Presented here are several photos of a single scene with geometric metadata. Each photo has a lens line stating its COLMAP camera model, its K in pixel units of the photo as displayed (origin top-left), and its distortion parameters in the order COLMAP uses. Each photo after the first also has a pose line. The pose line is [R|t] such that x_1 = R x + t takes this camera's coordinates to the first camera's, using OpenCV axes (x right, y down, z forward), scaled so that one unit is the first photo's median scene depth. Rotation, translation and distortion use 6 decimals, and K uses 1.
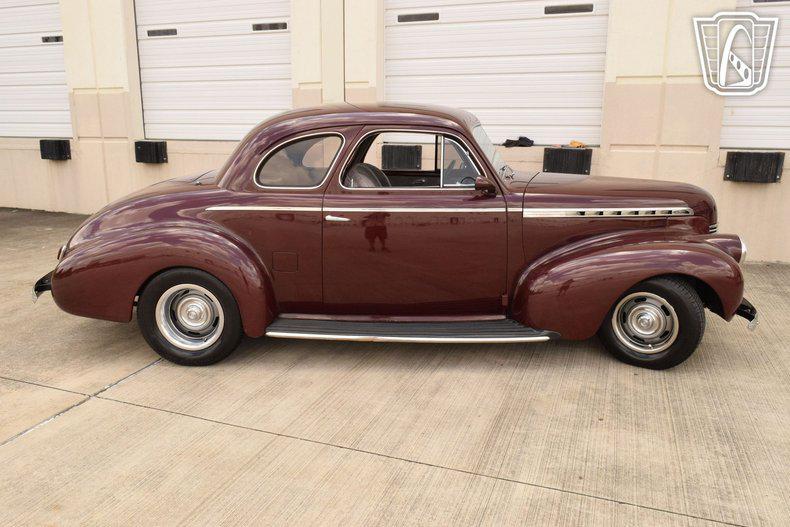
lens RADIAL K [[616.1, 0, 395.0], [0, 616.1, 263.5], [0, 0, 1]] dist [-0.016574, 0.002065]
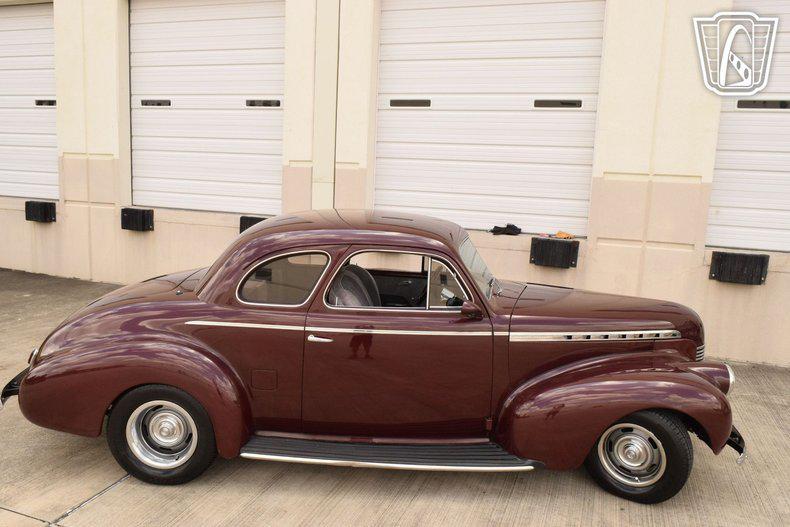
lens RADIAL K [[616.1, 0, 395.0], [0, 616.1, 263.5], [0, 0, 1]] dist [-0.016574, 0.002065]
pose [[0.999177, 0.034864, 0.020720, 0.001062], [-0.033188, 0.996528, -0.076360, -0.116408], [-0.023310, 0.075610, 0.996865, 0.015519]]
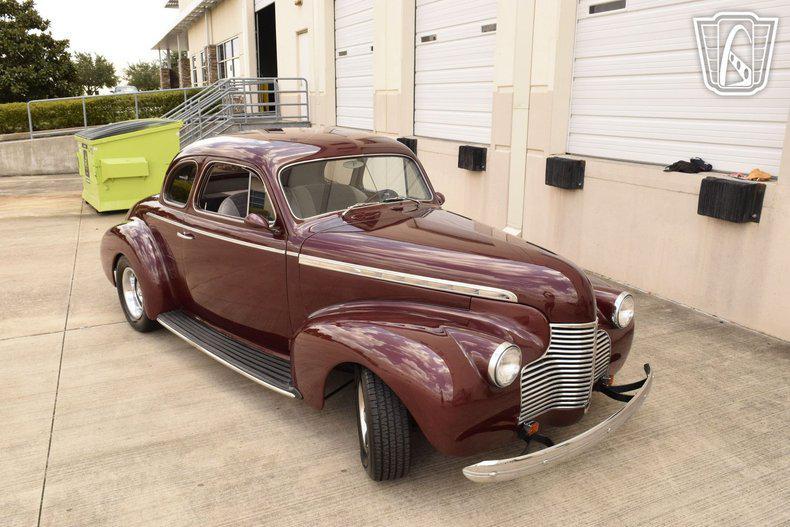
lens RADIAL K [[626.5, 0, 395.0], [0, 626.5, 263.5], [0, 0, 1]] dist [-0.006343, -0.005908]
pose [[0.707860, 0.177794, -0.683611, 0.954170], [-0.157138, 0.983188, 0.092996, -0.184355], [0.688653, 0.041594, 0.723897, 0.406638]]
